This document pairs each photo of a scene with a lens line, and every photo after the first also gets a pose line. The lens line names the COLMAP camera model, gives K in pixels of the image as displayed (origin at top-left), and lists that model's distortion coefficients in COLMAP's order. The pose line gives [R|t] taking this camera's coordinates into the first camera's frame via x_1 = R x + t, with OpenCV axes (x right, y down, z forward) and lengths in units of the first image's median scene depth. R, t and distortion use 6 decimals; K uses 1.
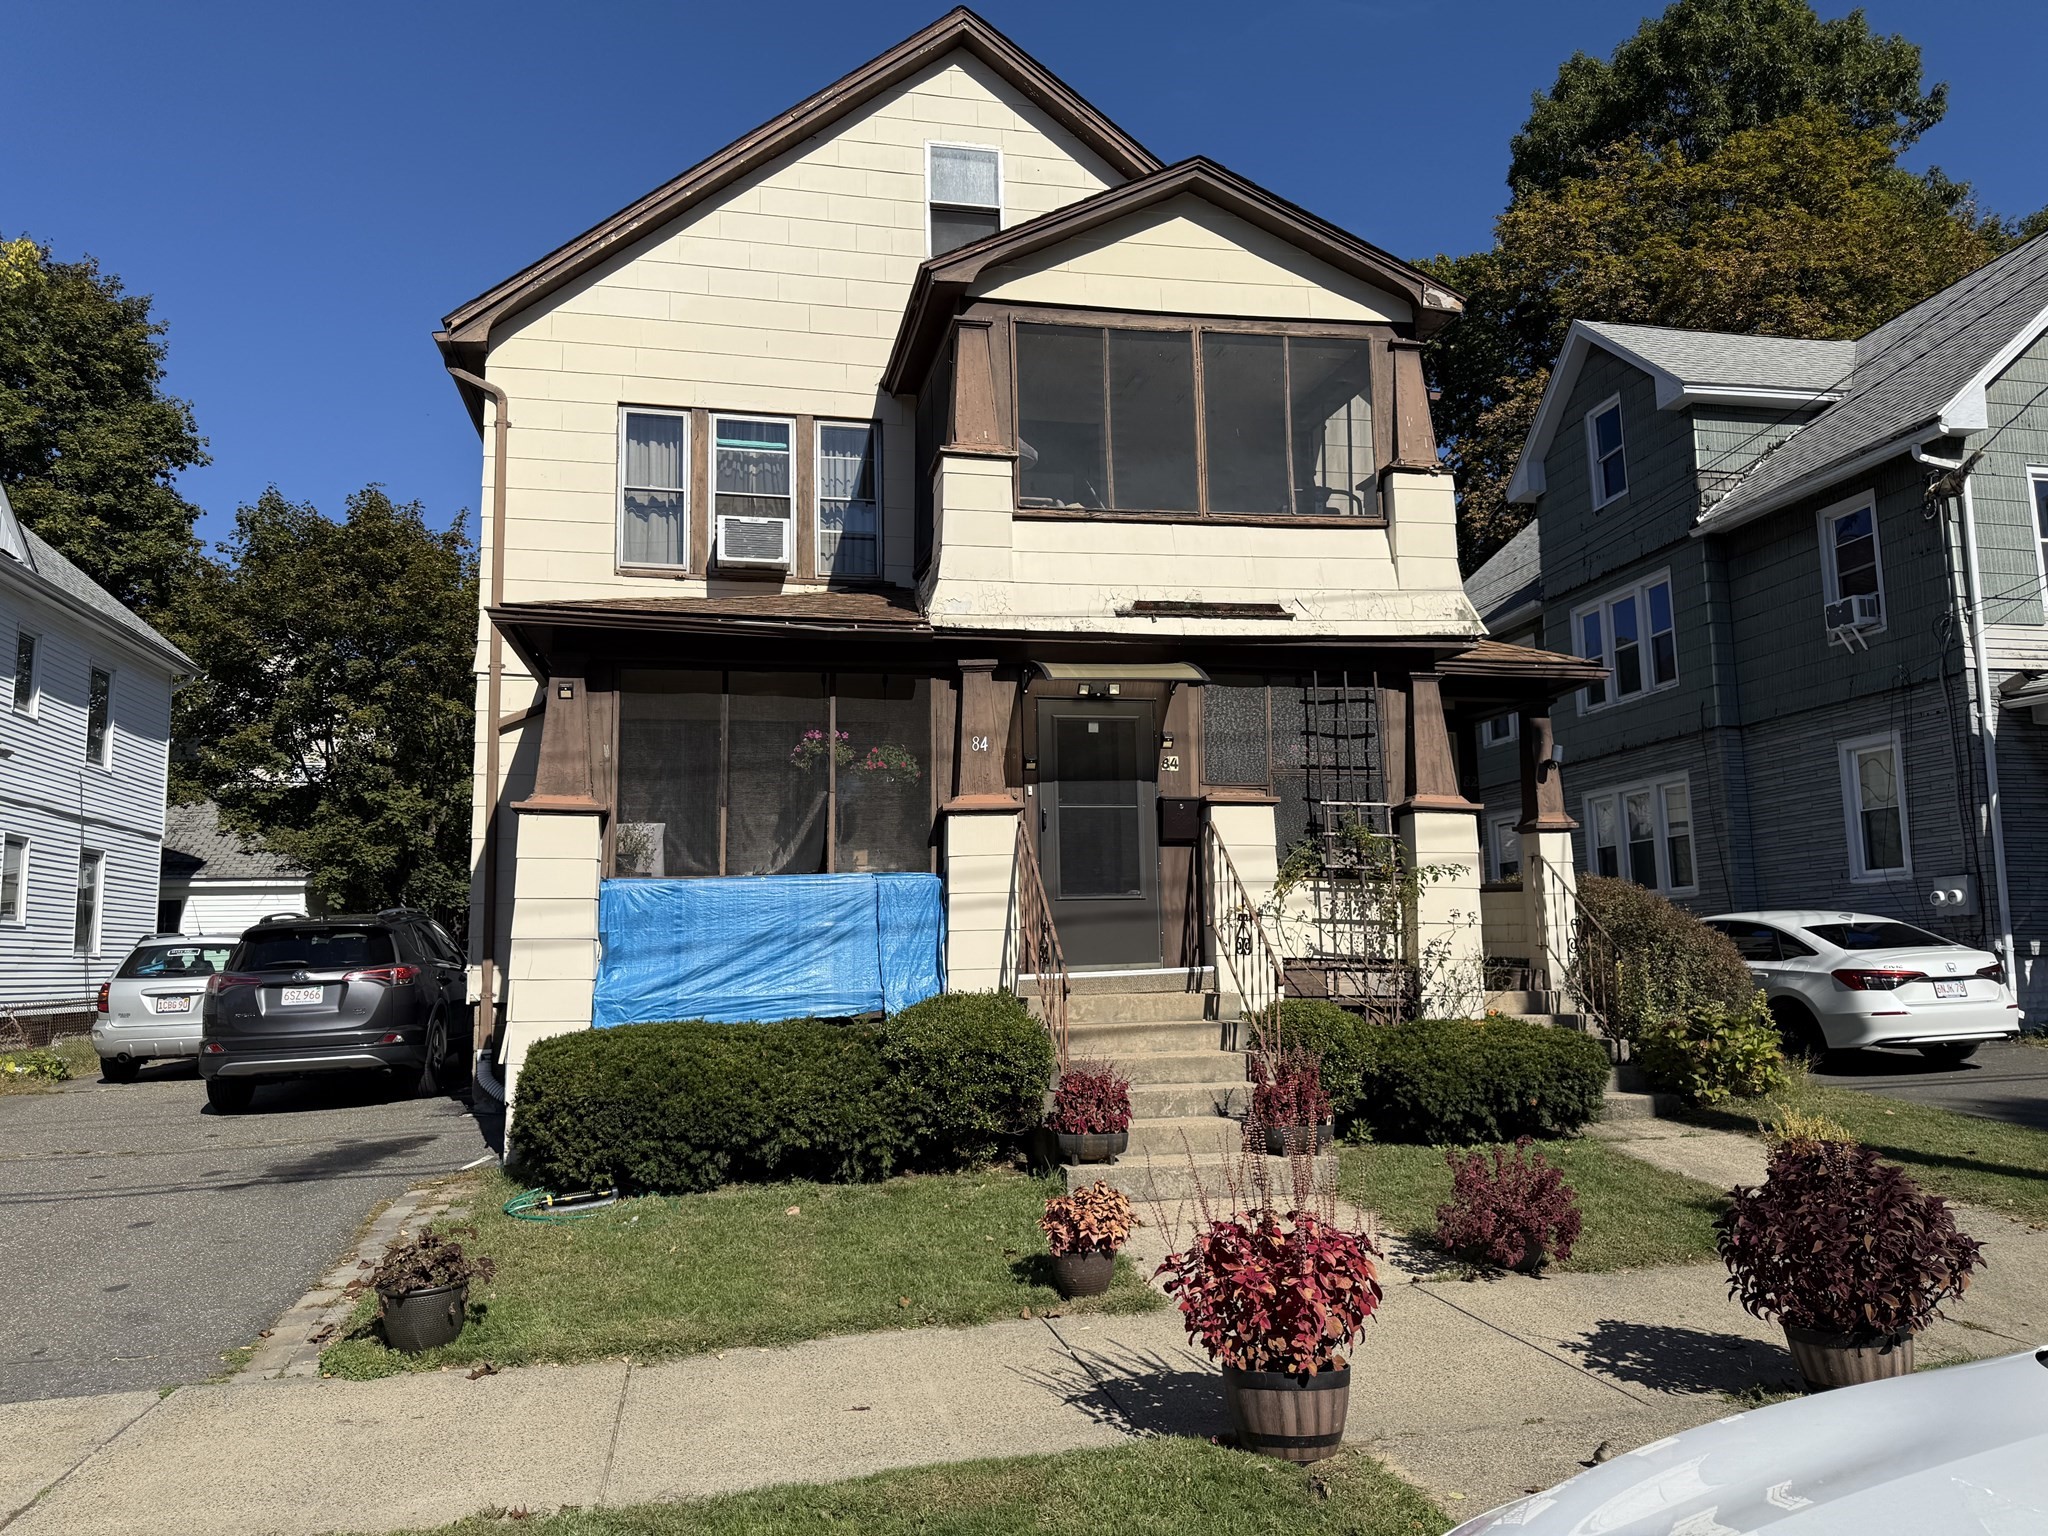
lens RADIAL K [[1448.8, 0, 1018.7], [0, 1448.8, 765.1], [0, 0, 1]] dist [0.057325, -0.062910]
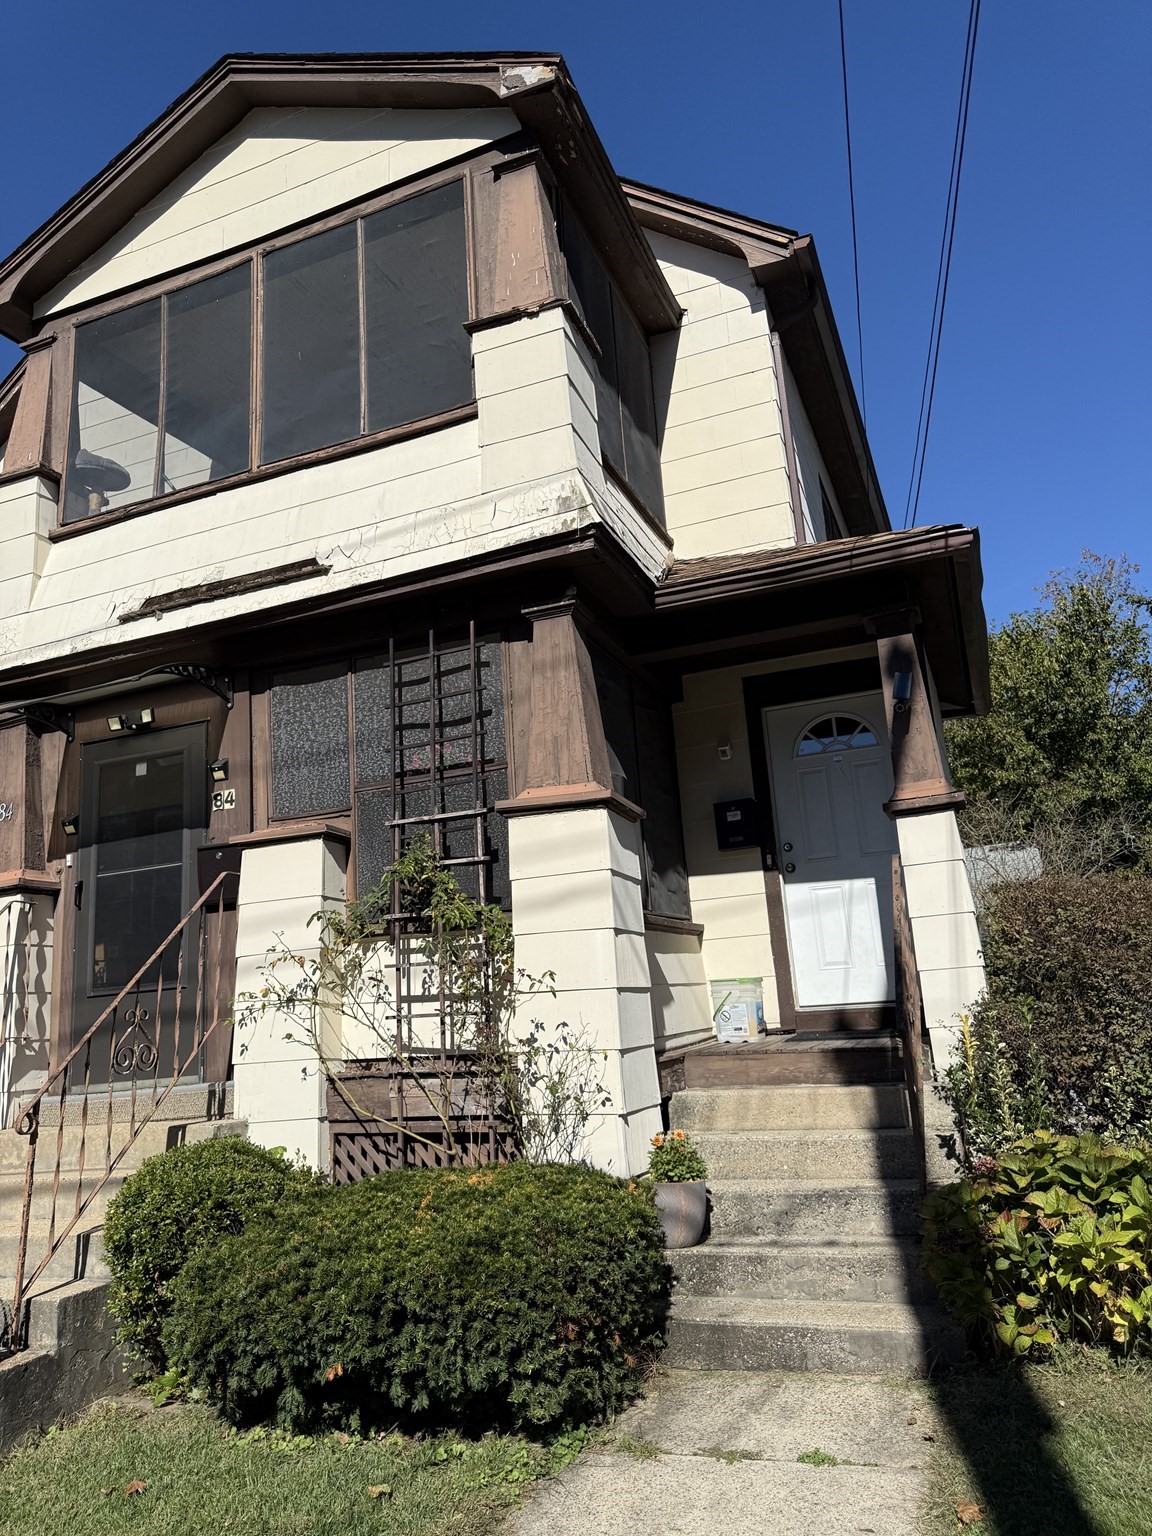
lens RADIAL K [[1086.6, 0, 583.0], [0, 1086.6, 772.2], [0, 0, 1]] dist [0.057325, -0.062910]
pose [[0.843242, -0.161496, -0.512700, 0.551542], [0.121393, 0.986374, -0.111043, 0.069841], [0.523647, 0.031398, 0.851356, 0.614870]]
